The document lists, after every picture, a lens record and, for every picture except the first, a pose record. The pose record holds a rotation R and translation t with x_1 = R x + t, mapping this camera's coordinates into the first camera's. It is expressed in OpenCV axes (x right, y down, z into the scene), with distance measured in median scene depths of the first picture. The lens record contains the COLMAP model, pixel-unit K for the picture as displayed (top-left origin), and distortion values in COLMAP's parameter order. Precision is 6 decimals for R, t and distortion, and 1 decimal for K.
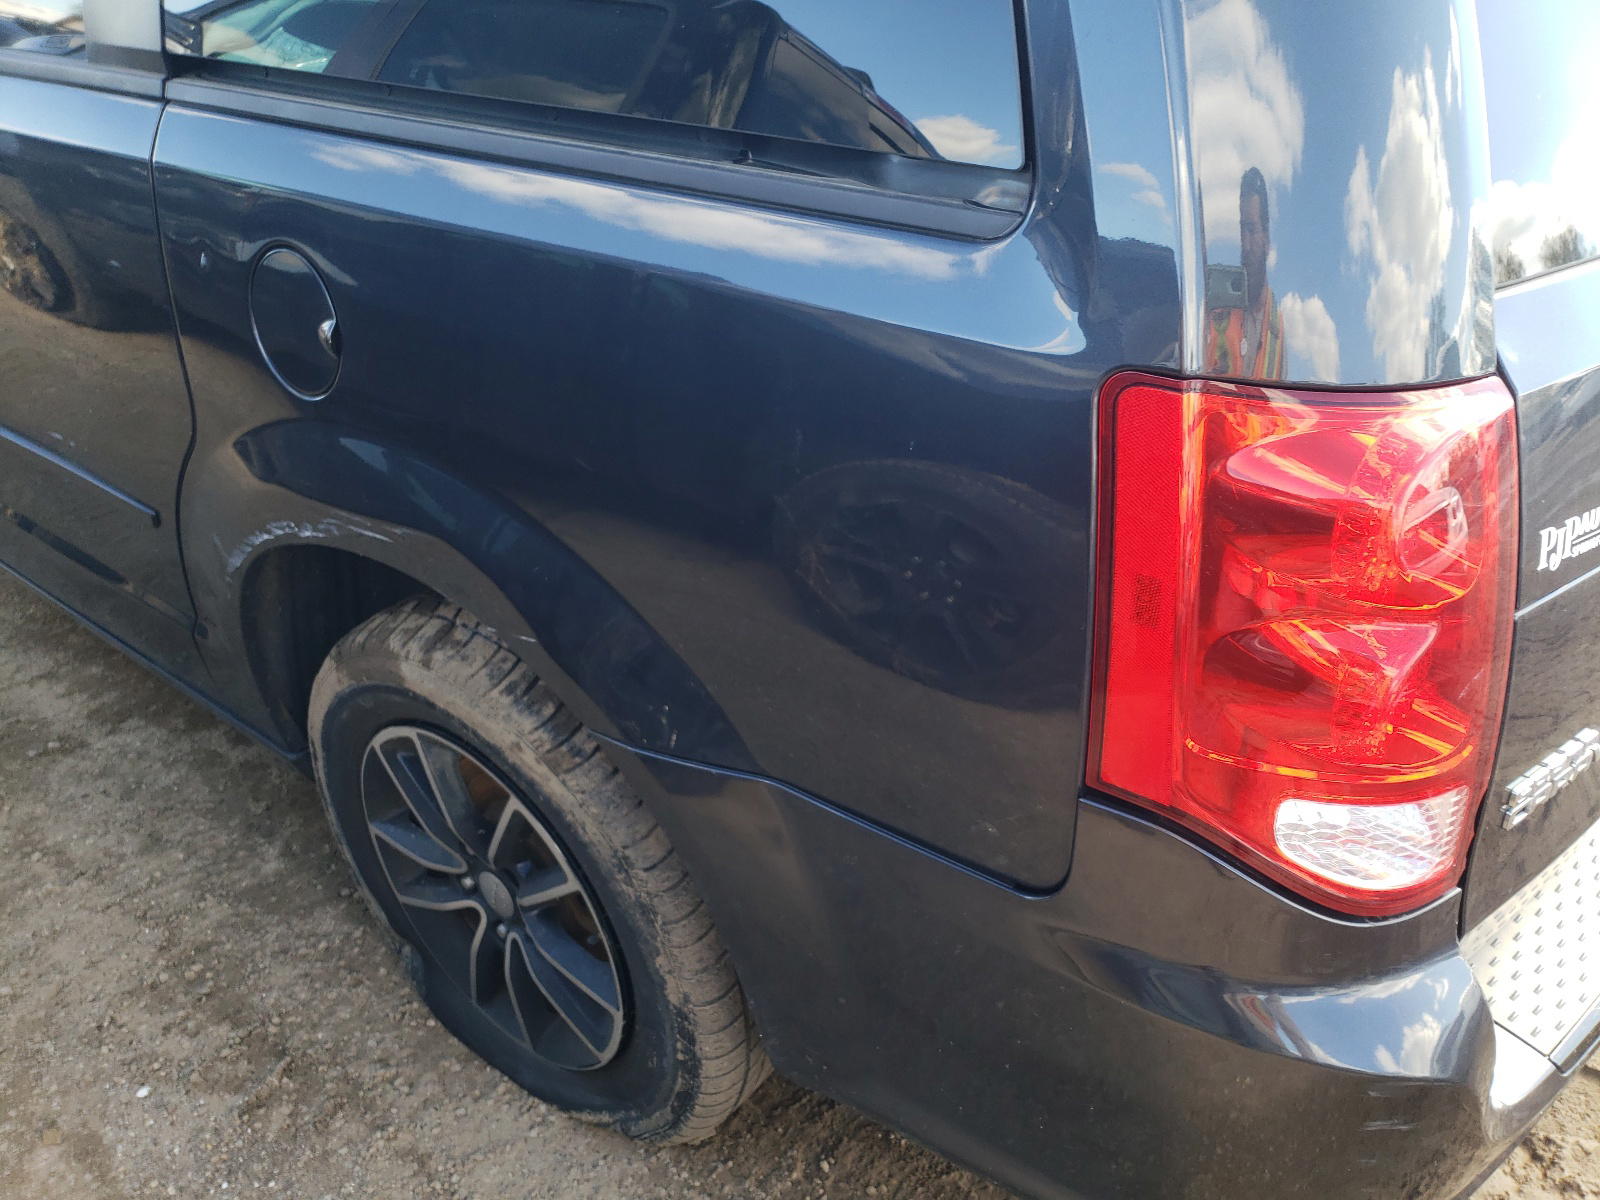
lens RADIAL K [[1231.0, 0, 794.6], [0, 1231.0, 601.4], [0, 0, 1]] dist [0.004230, -0.001504]
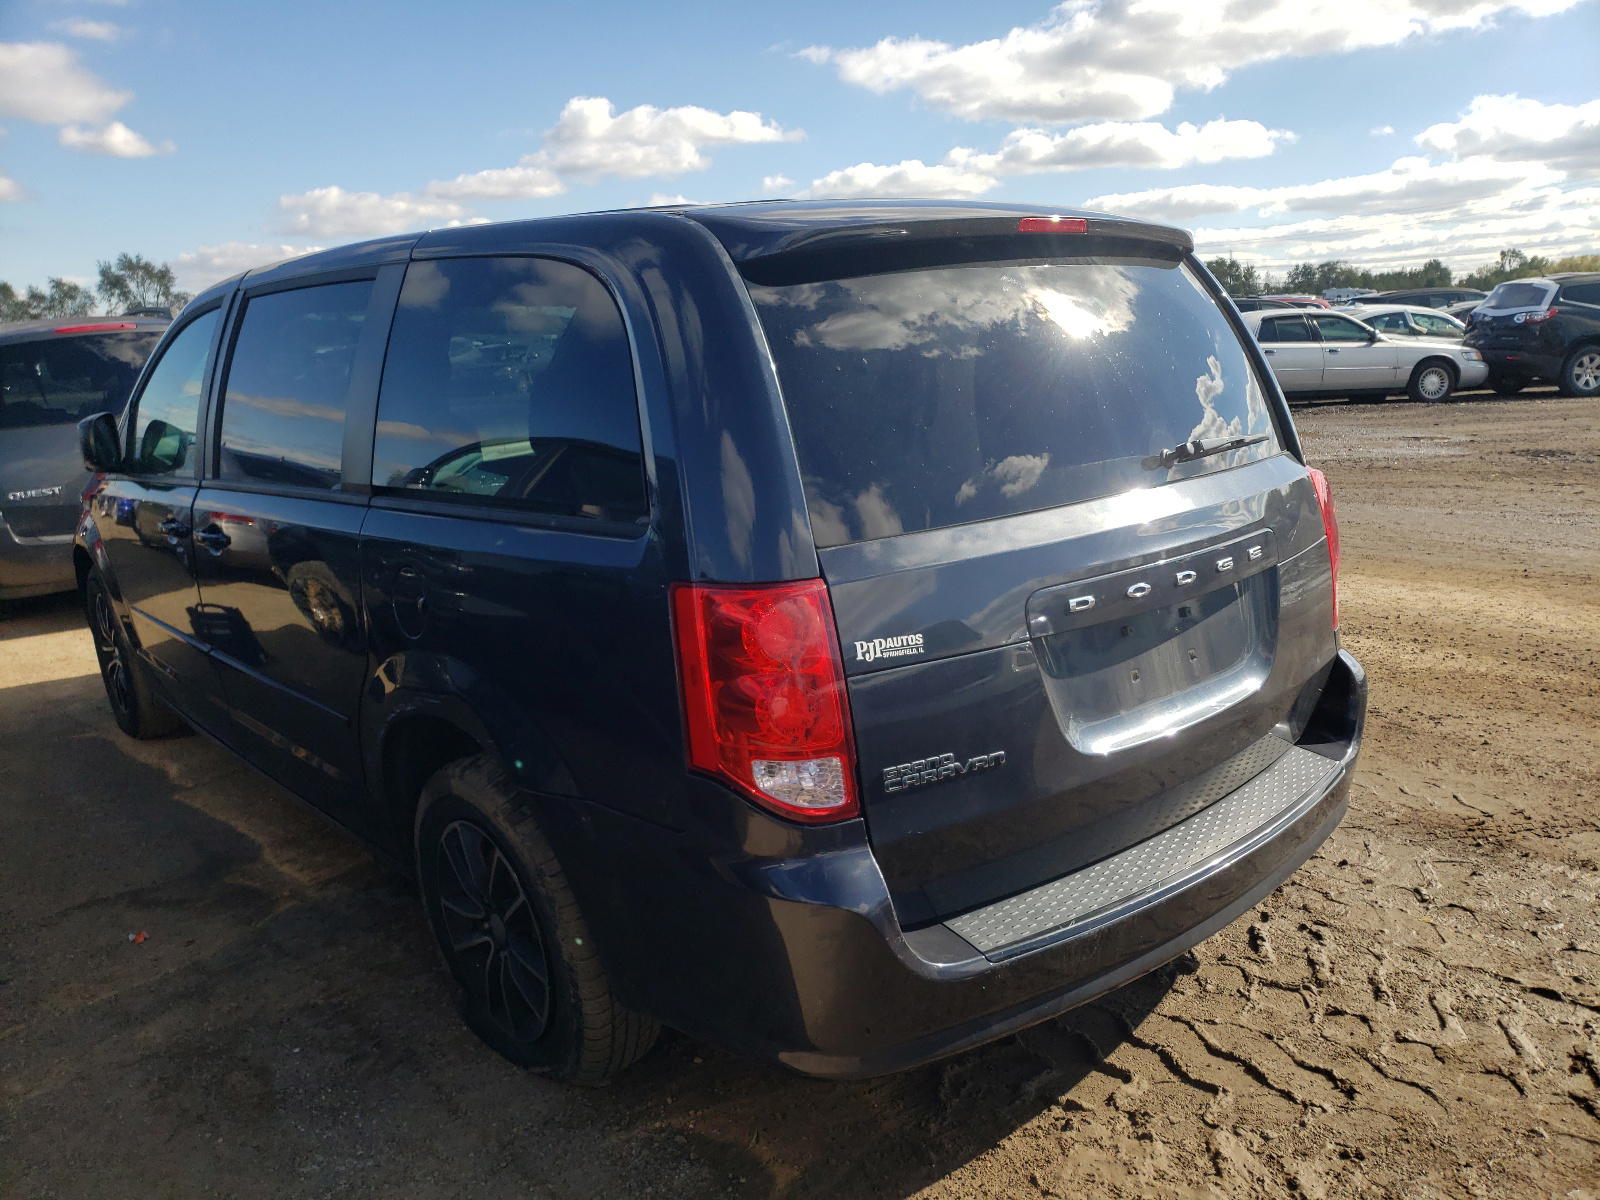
lens RADIAL K [[1231.0, 0, 803.5], [0, 1231.0, 601.4], [0, 0, 1]] dist [0.004230, -0.001504]
pose [[0.981130, -0.036985, -0.189779, 0.546082], [-0.022408, 0.953170, -0.301604, 0.328134], [0.192047, 0.300165, 0.934355, -0.695452]]
